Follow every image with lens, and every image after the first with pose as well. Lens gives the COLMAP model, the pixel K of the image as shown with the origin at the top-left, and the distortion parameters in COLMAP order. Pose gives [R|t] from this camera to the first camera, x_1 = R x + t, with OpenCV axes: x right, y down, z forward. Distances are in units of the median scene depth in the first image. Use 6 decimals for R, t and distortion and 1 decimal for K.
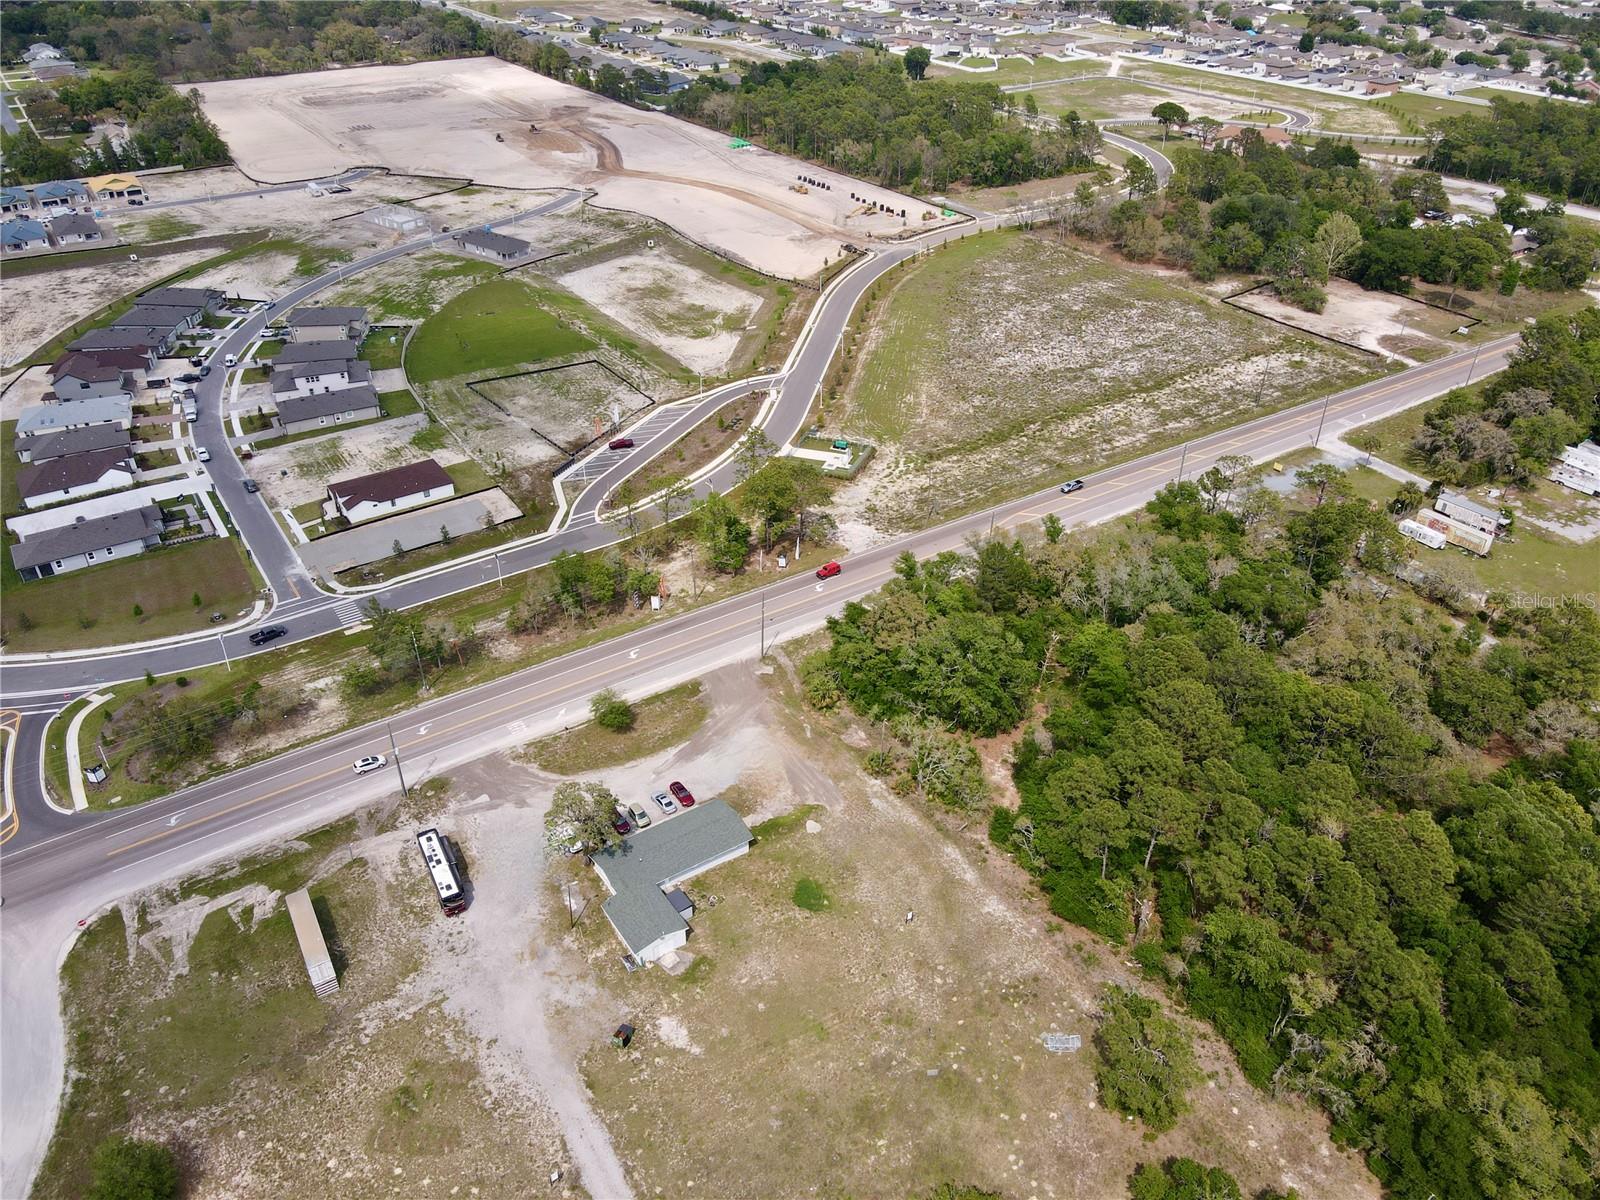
lens RADIAL K [[1179.1, 0, 798.8], [0, 1179.1, 604.0], [0, 0, 1]] dist [-0.007703, 0.042051]
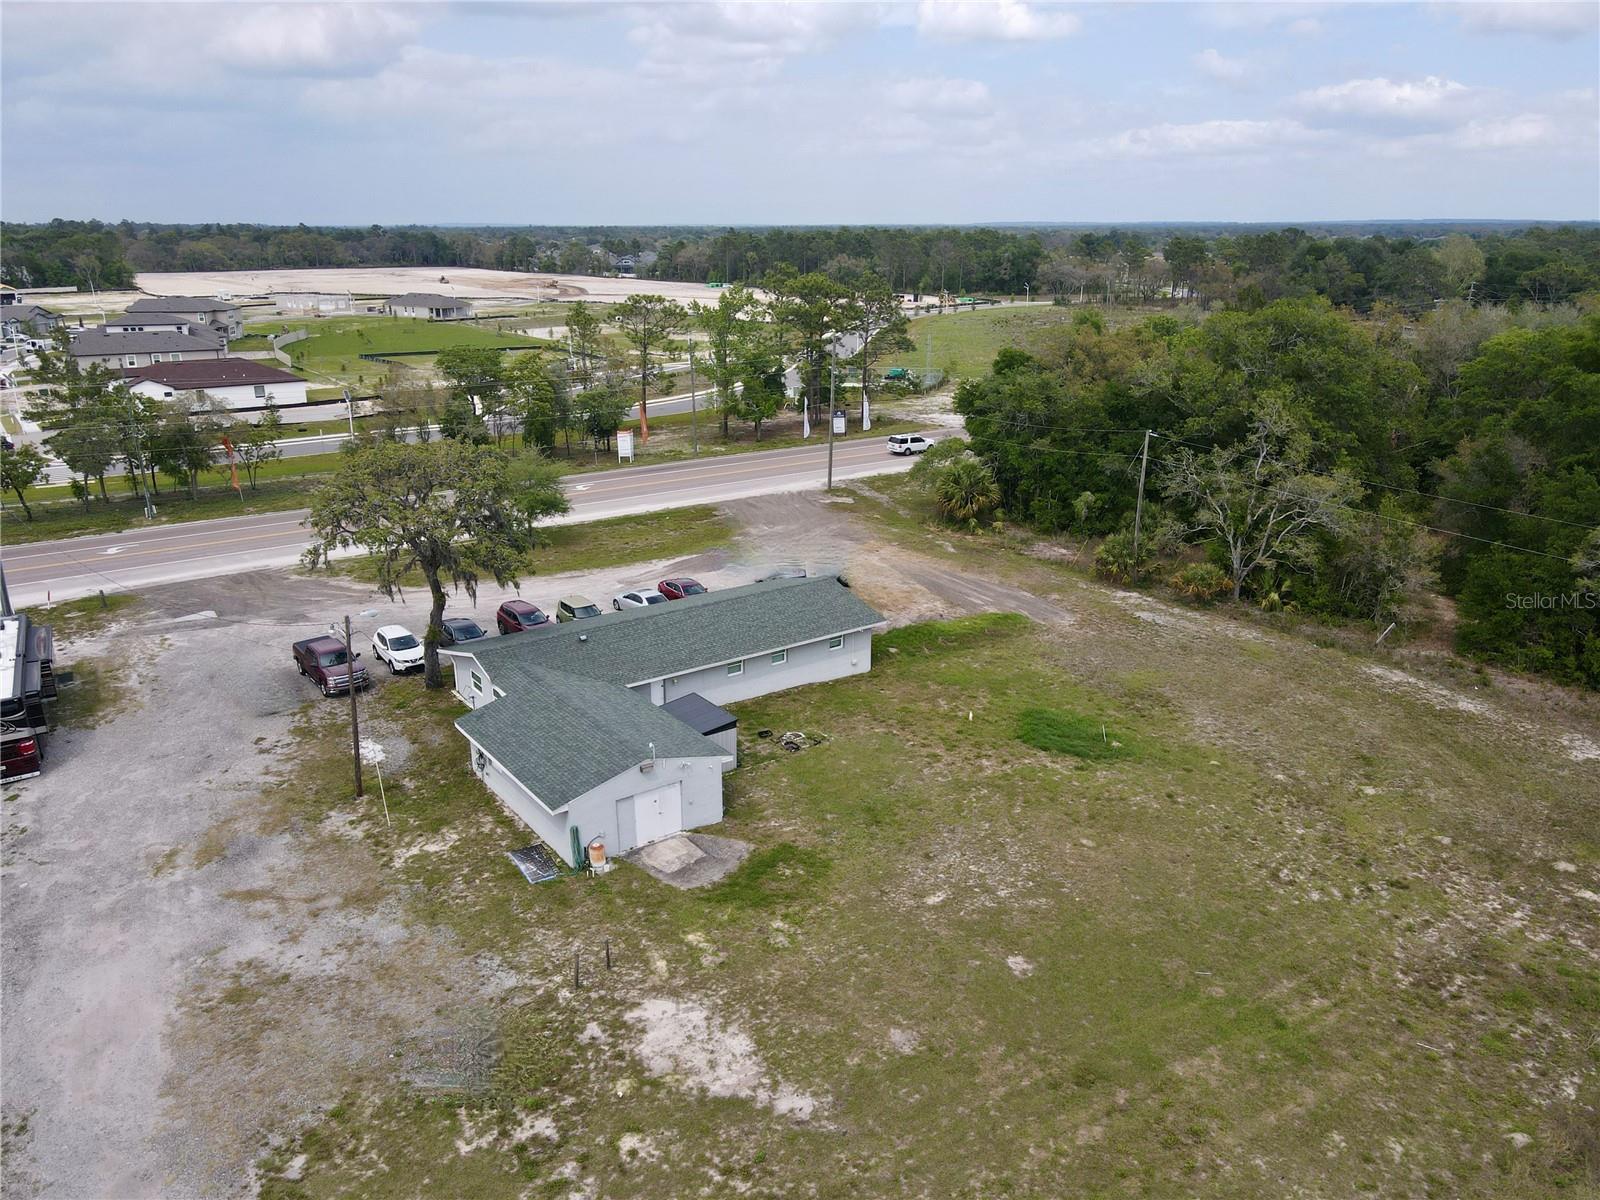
lens RADIAL K [[1179.1, 0, 798.8], [0, 1179.1, 604.0], [0, 0, 1]] dist [-0.007703, 0.042051]
pose [[0.999267, -0.014316, 0.035510, -0.075535], [0.023374, 0.962670, -0.269666, 0.279241], [-0.030324, 0.270298, 0.962299, 0.603221]]
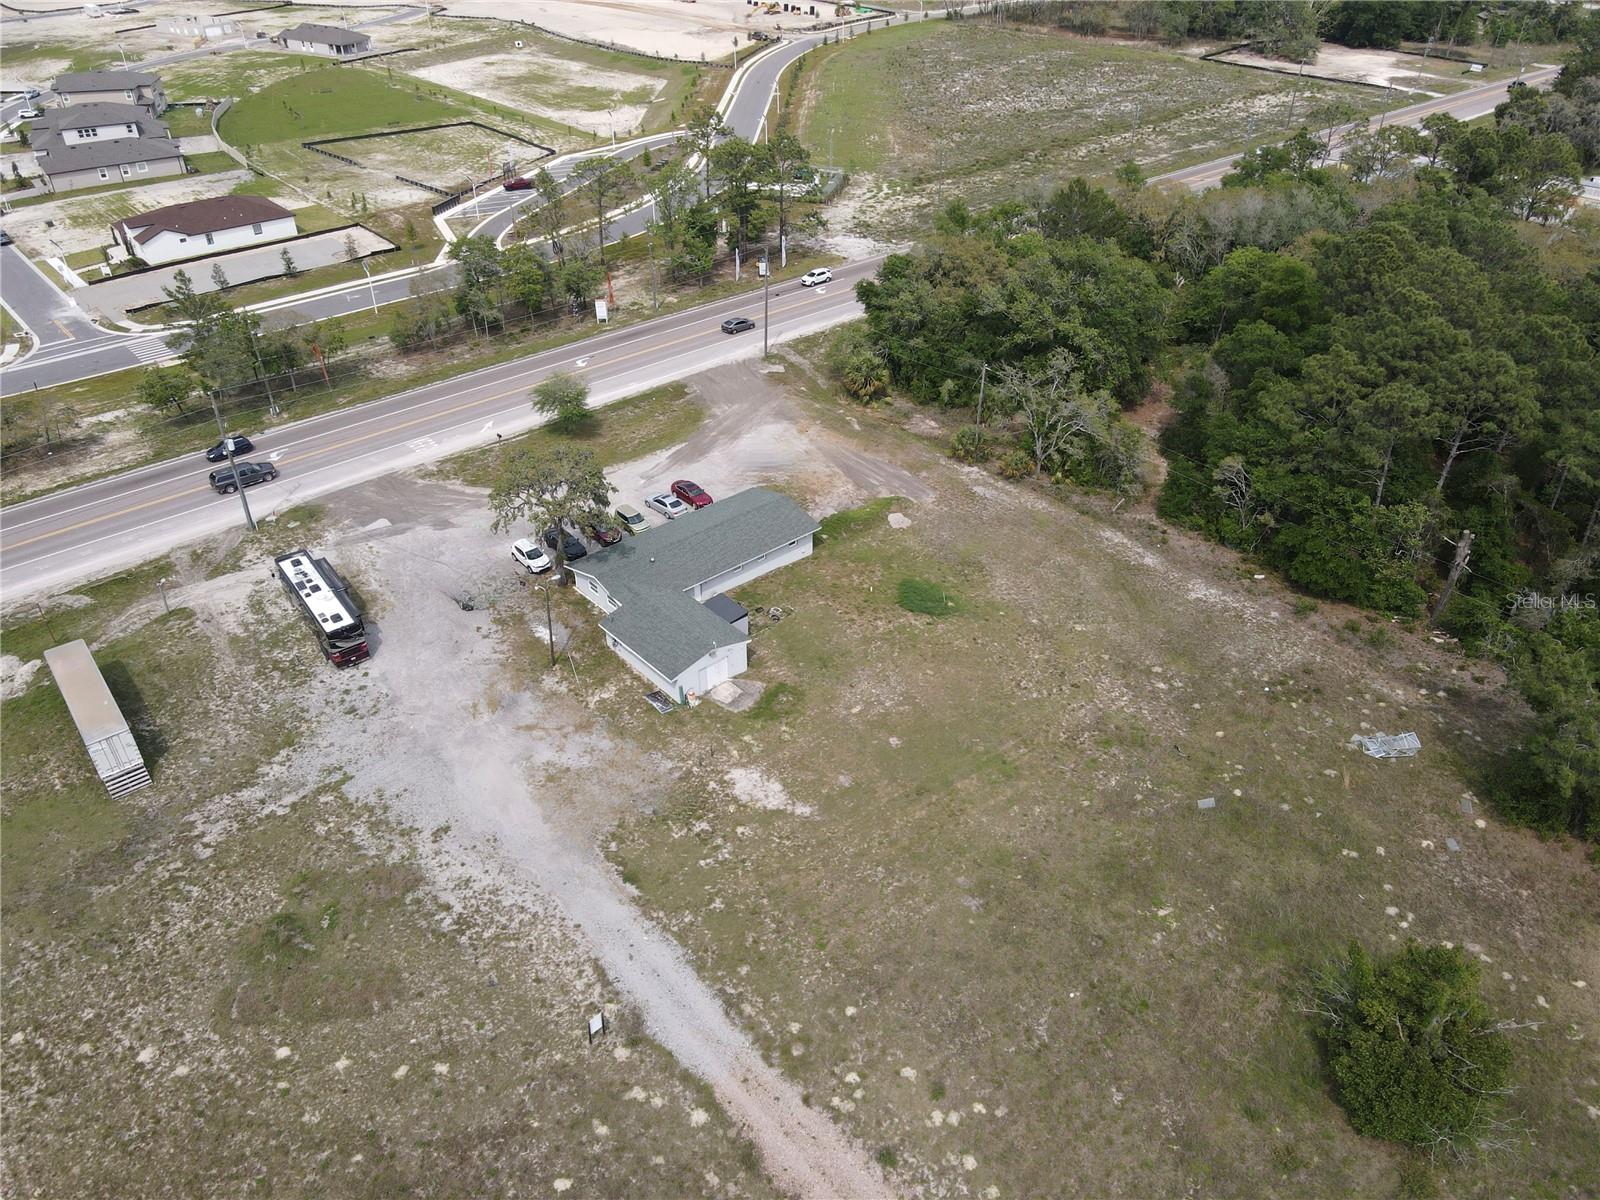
lens RADIAL K [[1179.1, 0, 798.8], [0, 1179.1, 604.0], [0, 0, 1]] dist [-0.007703, 0.042051]
pose [[0.991477, -0.076482, 0.105473, -0.115053], [0.074888, 0.997011, 0.019001, 0.215277], [-0.106611, -0.010940, 0.994241, 0.344918]]
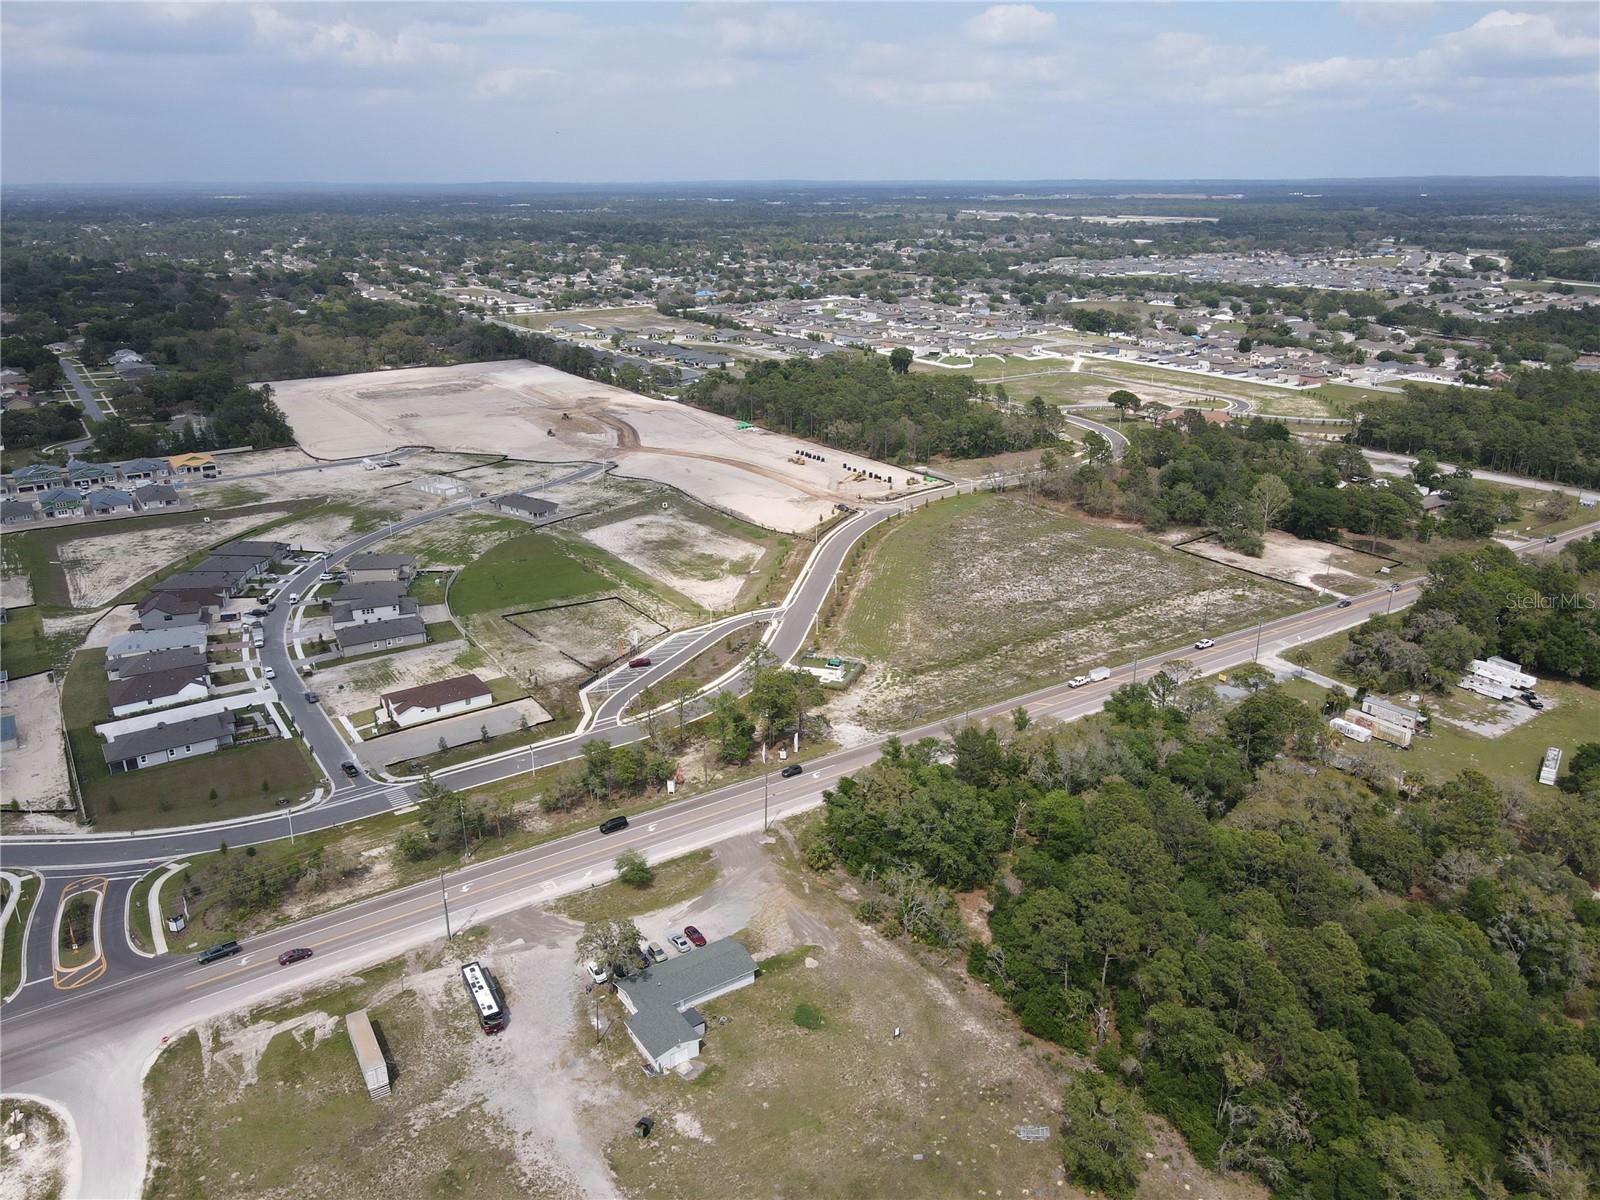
lens RADIAL K [[1179.1, 0, 798.8], [0, 1179.1, 604.0], [0, 0, 1]] dist [-0.007703, 0.042051]
pose [[0.999986, -0.005330, 0.000527, 0.001434], [0.005307, 0.972644, -0.232240, 0.115052], [0.000725, 0.232239, 0.972658, -0.173570]]
